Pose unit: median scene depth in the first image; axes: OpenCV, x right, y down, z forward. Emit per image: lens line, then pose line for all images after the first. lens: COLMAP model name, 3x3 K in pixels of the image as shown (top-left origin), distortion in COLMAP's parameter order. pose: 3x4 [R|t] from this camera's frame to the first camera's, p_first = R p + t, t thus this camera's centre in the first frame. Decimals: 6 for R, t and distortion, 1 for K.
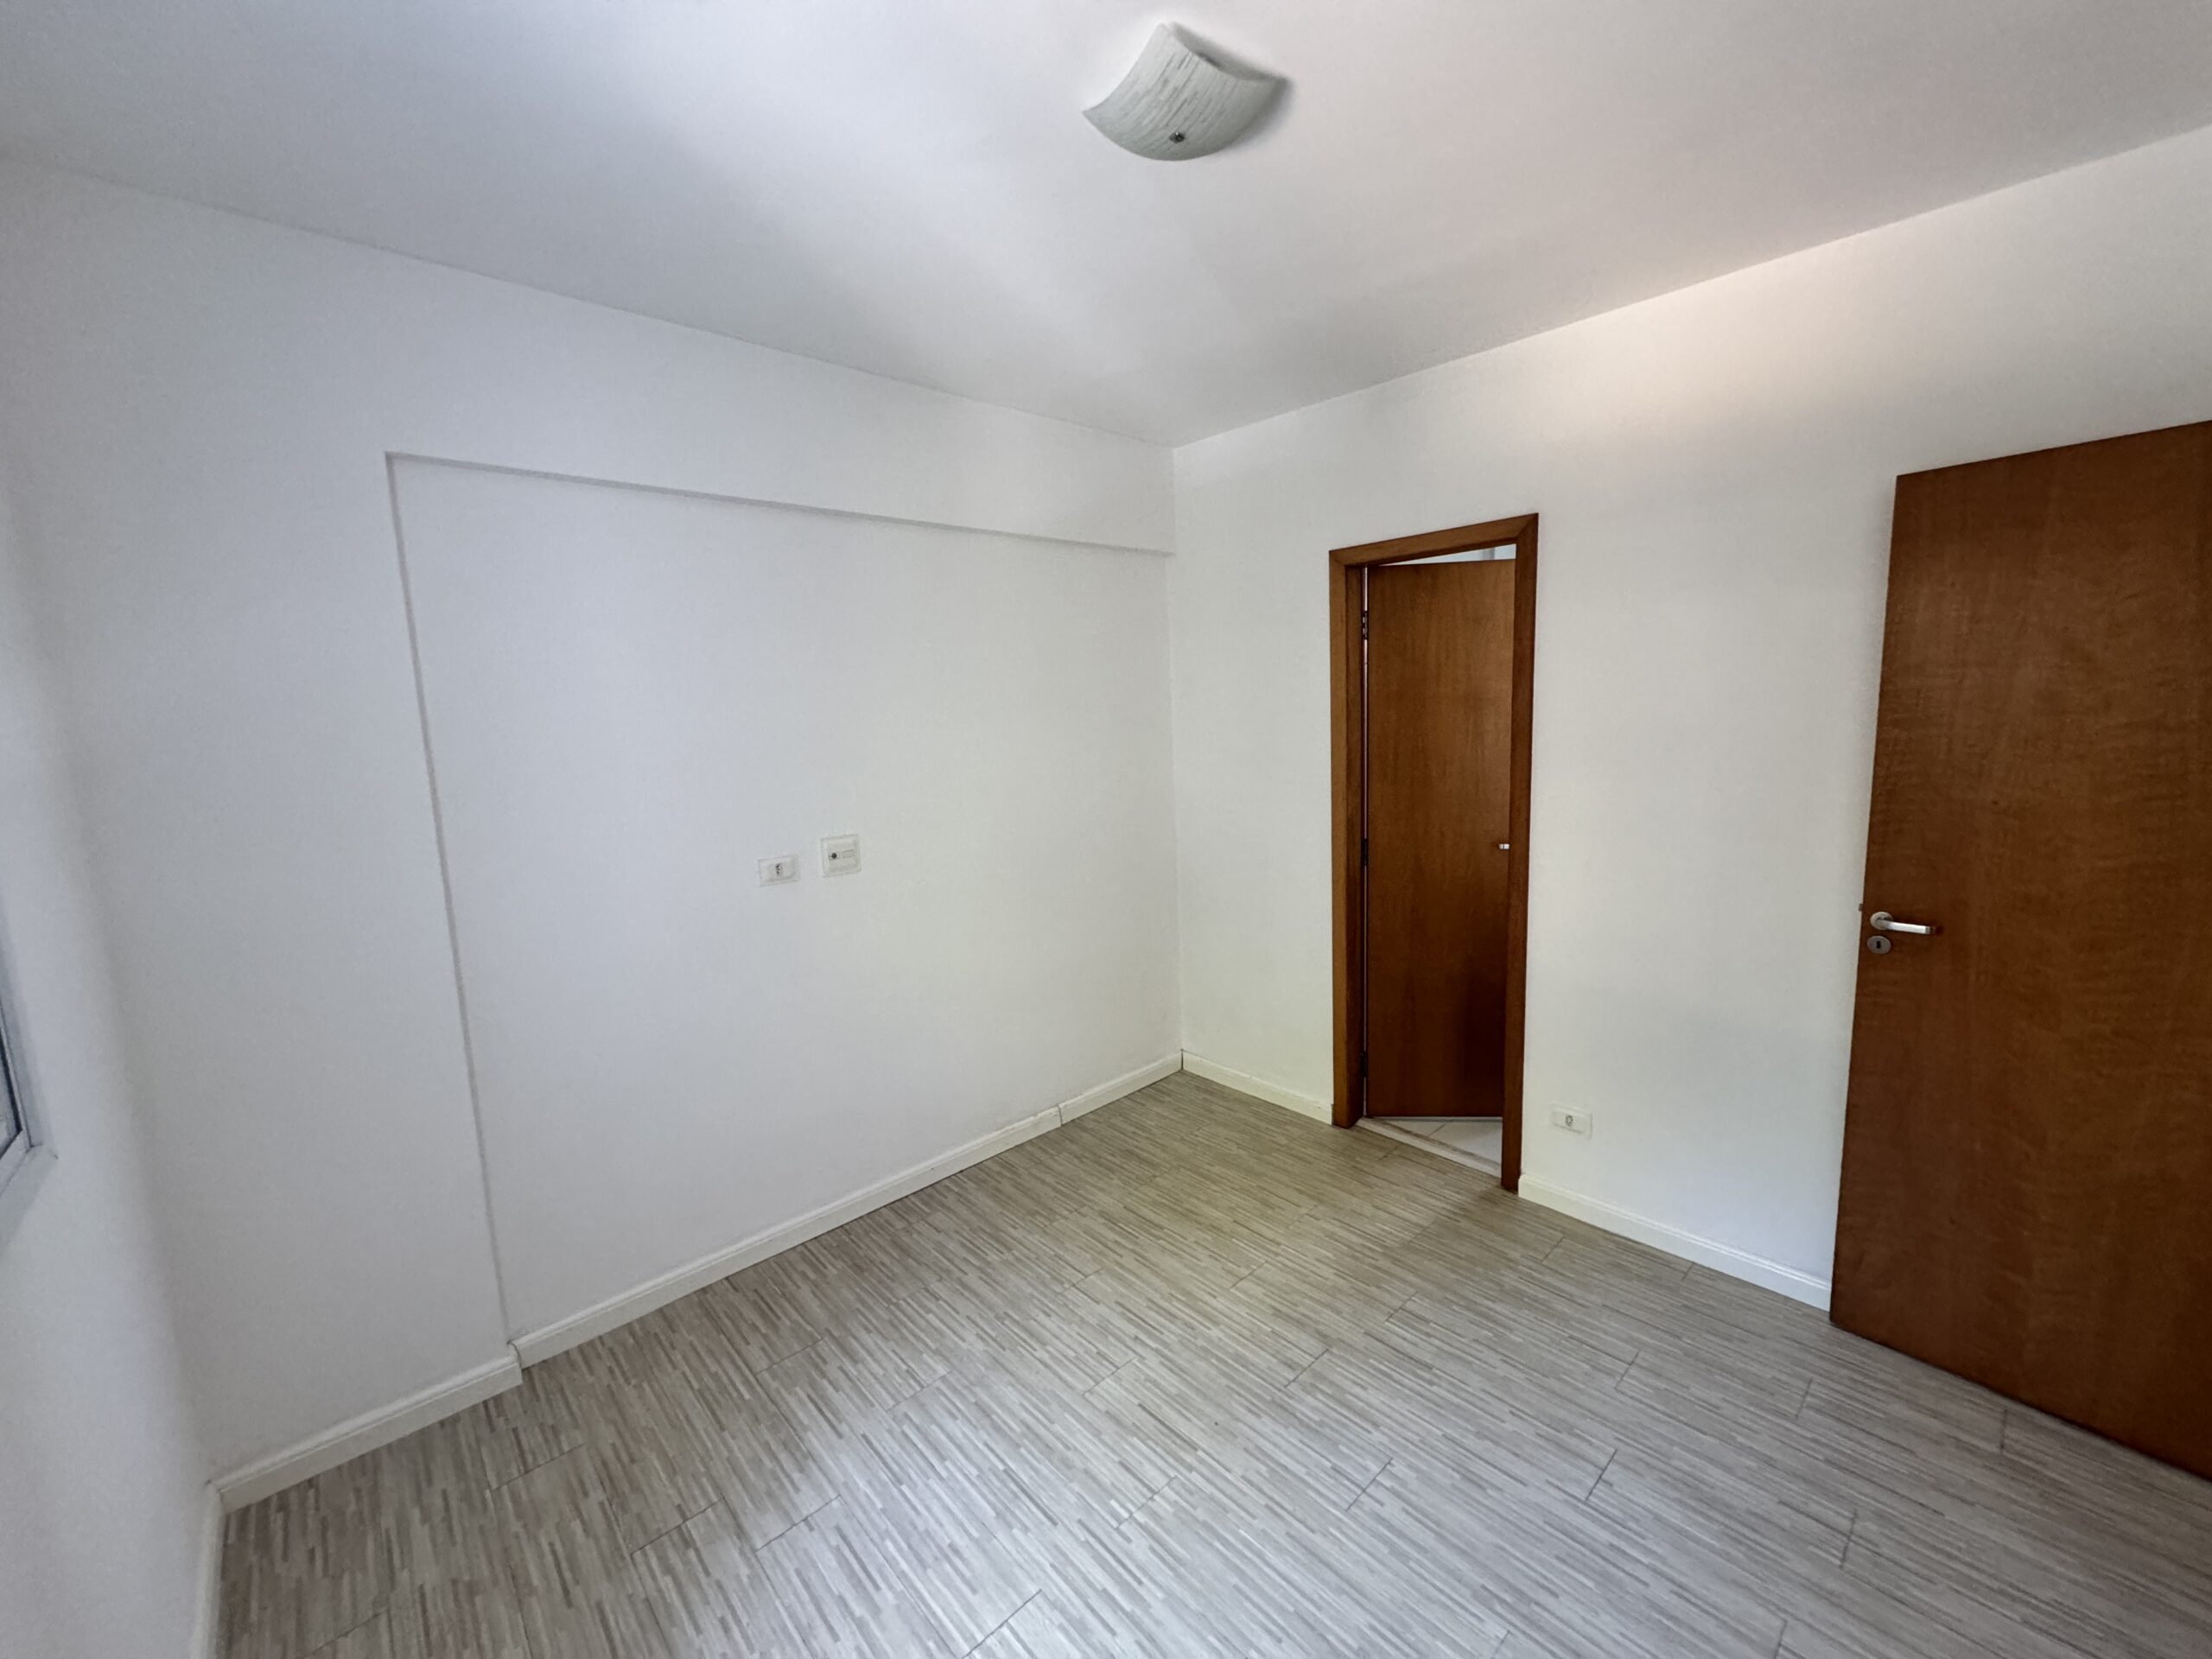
lens RADIAL K [[883.4, 0, 1105.6], [0, 883.4, 830.3], [0, 0, 1]] dist [-0.000773, 0.000712]
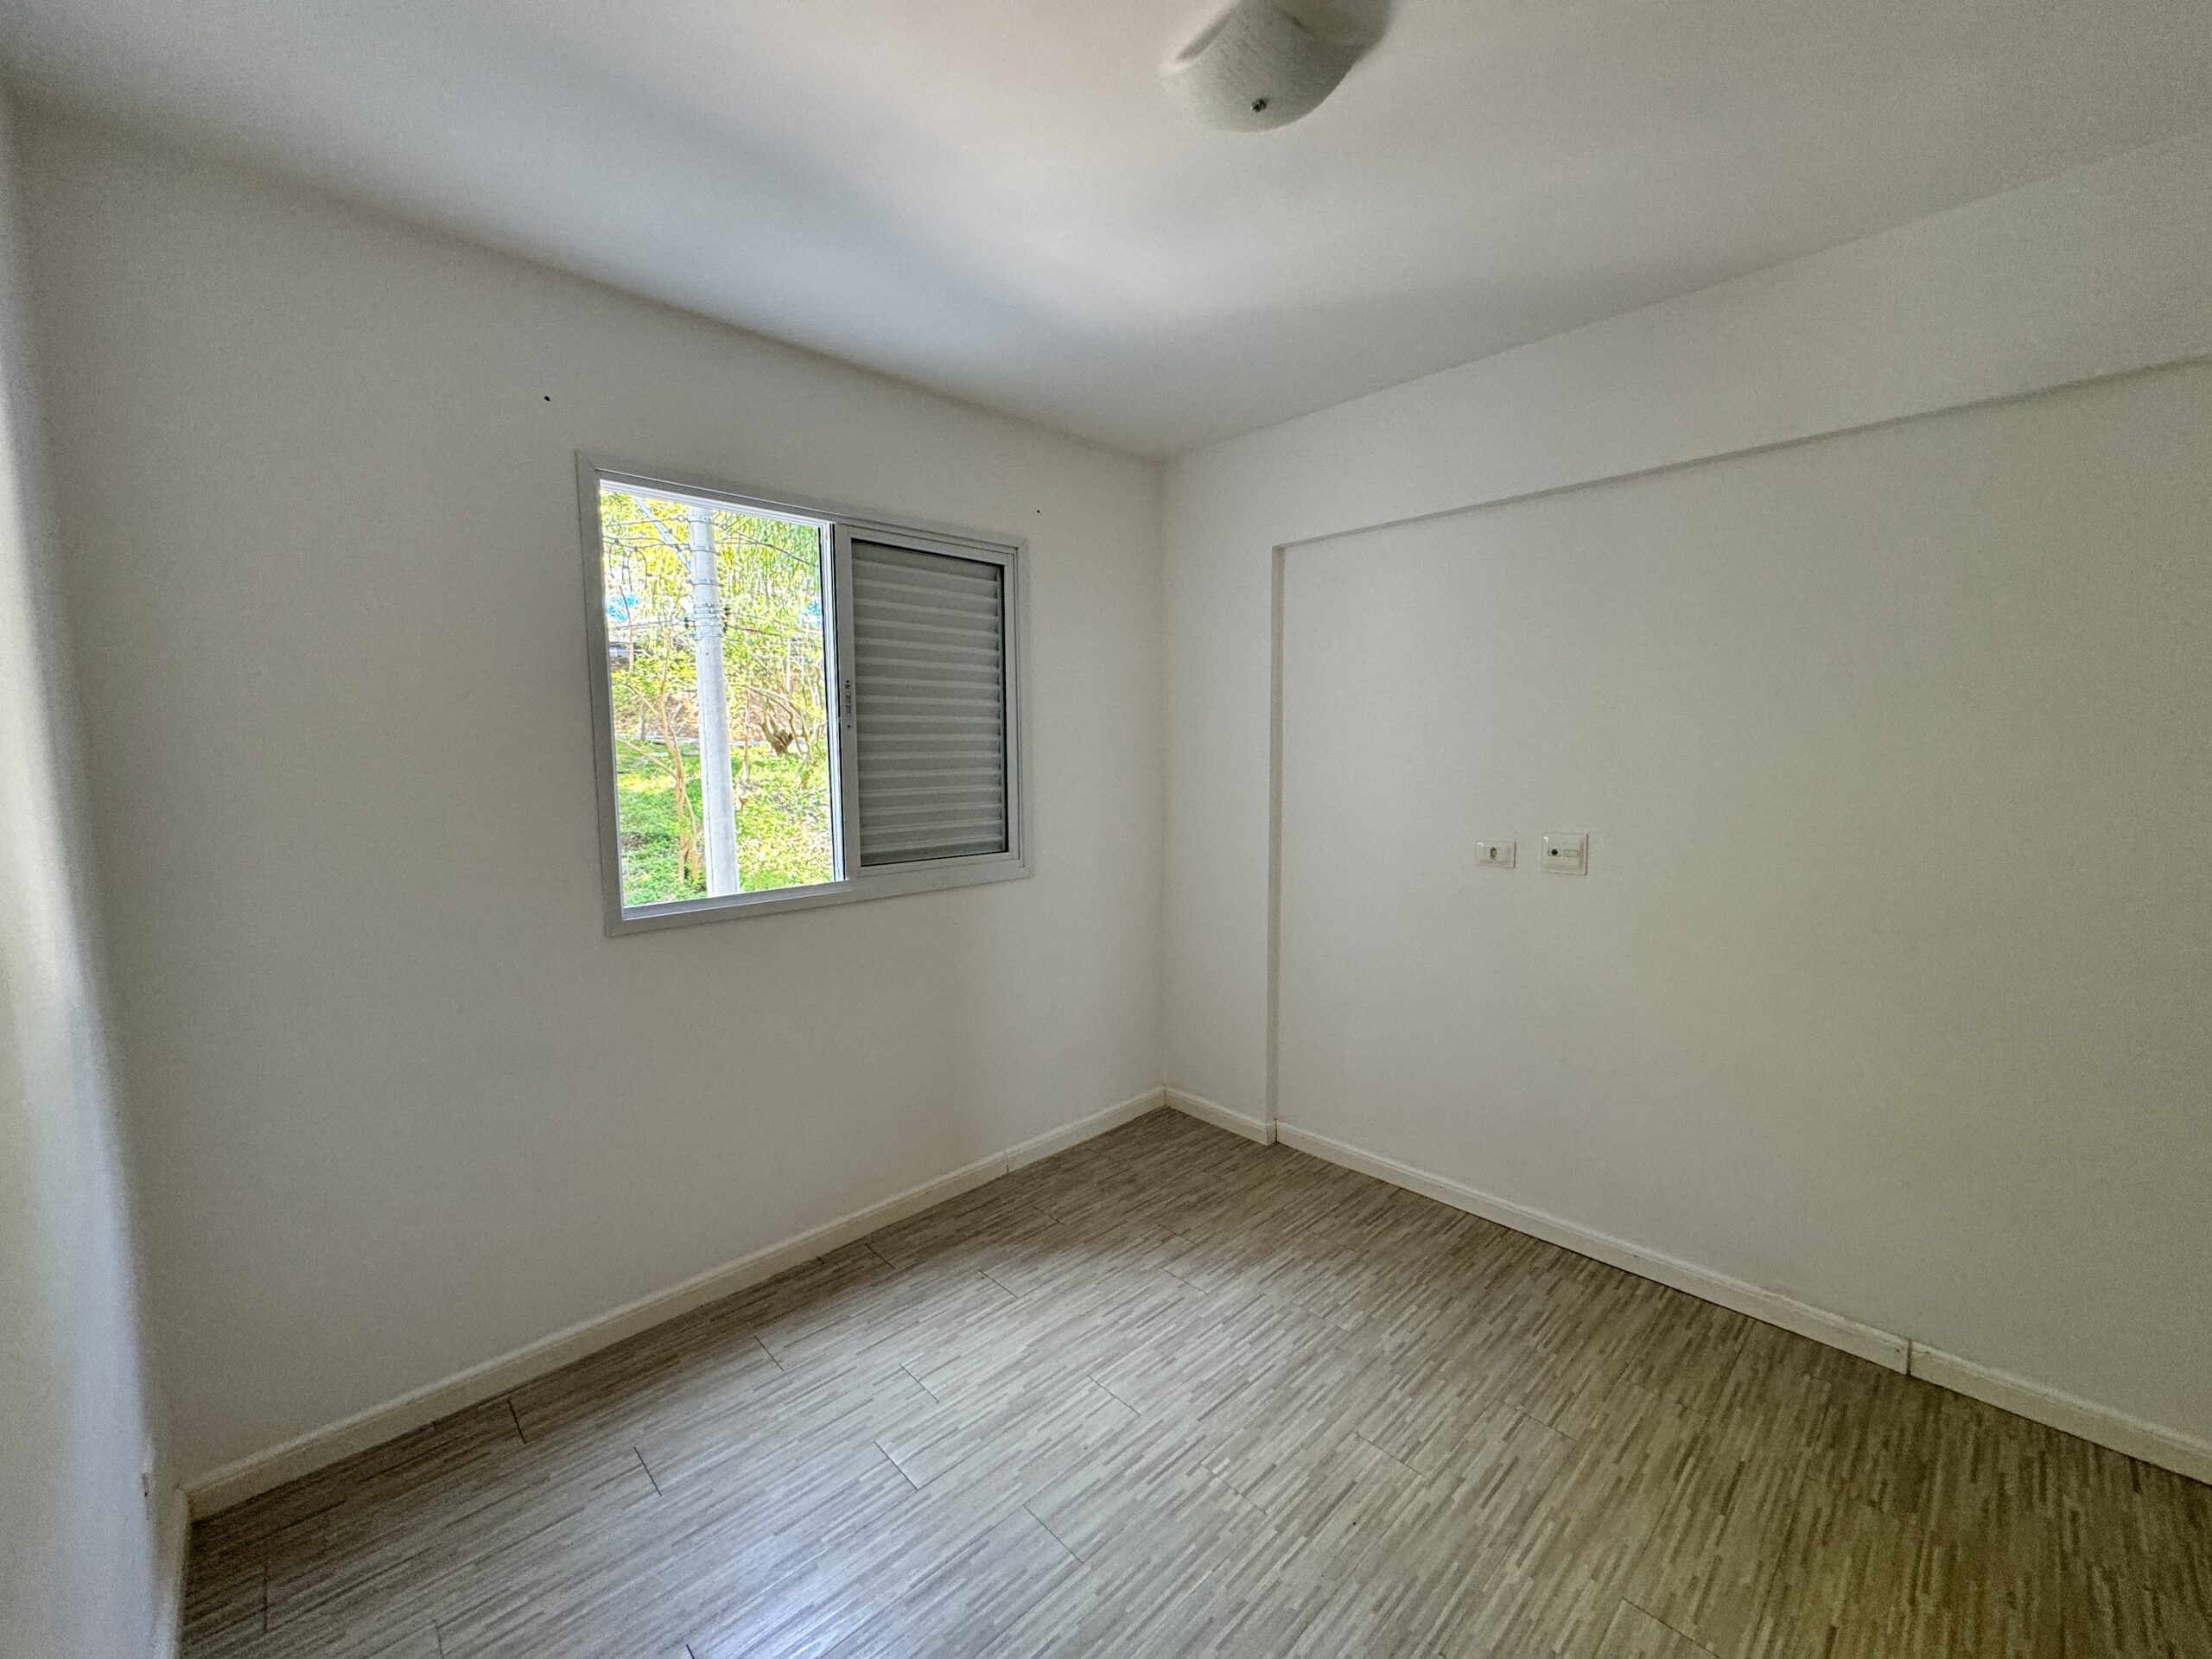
lens RADIAL K [[883.4, 0, 1104.7], [0, 883.4, 830.1], [0, 0, 1]] dist [-0.000773, 0.000712]
pose [[0.019818, 0.130112, -0.991301, 0.849094], [-0.125614, 0.983963, 0.126637, -0.073789], [0.991881, 0.122012, 0.035844, 0.659906]]
